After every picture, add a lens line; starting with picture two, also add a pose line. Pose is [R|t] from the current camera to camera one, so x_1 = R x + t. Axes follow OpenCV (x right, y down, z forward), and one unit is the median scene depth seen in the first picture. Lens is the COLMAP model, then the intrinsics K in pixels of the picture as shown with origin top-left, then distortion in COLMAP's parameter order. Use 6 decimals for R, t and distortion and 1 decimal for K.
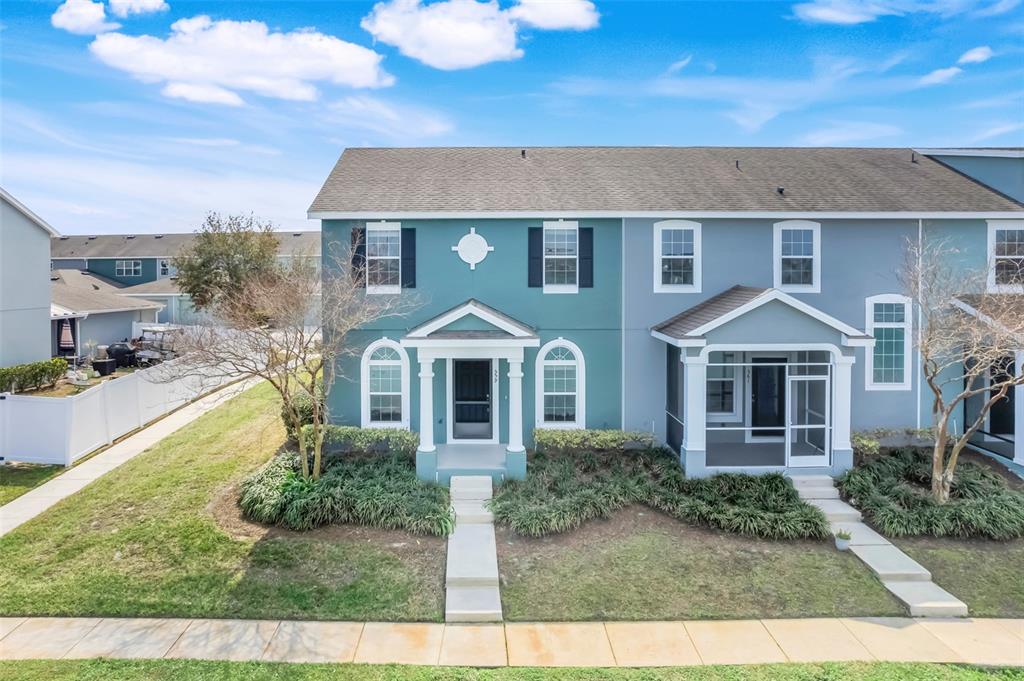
lens RADIAL K [[700.8, 0, 476.0], [0, 700.8, 283.3], [0, 0, 1]] dist [-0.019655, -0.000360]
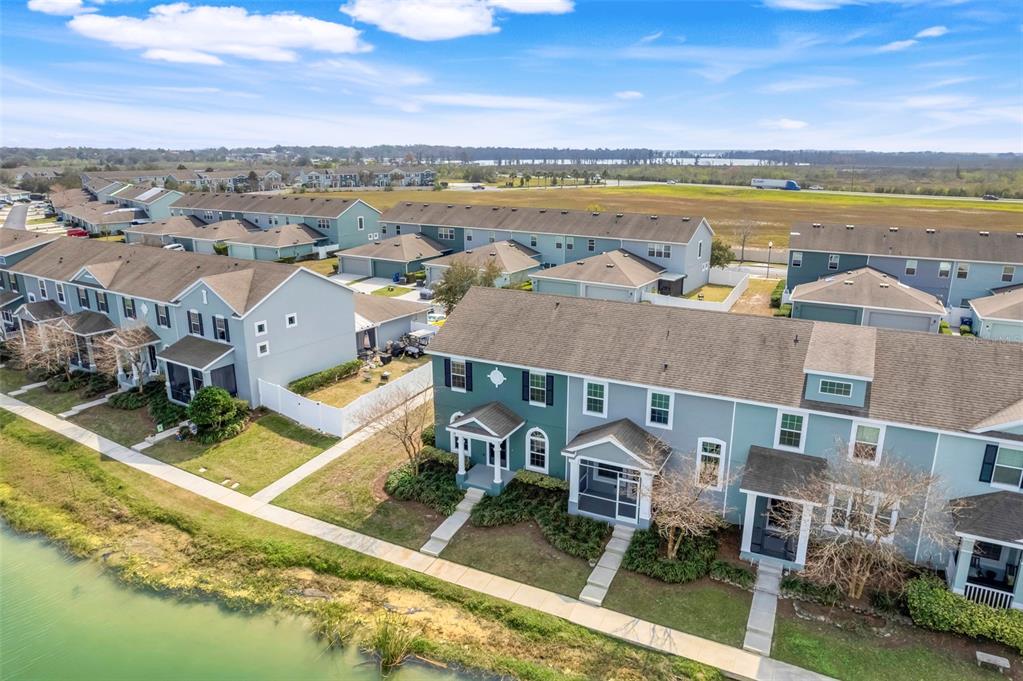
lens RADIAL K [[676.0, 0, 511.5], [0, 676.0, 340.5], [0, 0, 1]] dist [-0.001988, -0.000048]
pose [[0.899715, 0.123331, -0.418691, 0.816953], [-0.015110, 0.967476, 0.252512, -0.632069], [0.436216, -0.220863, 0.872316, -0.620863]]
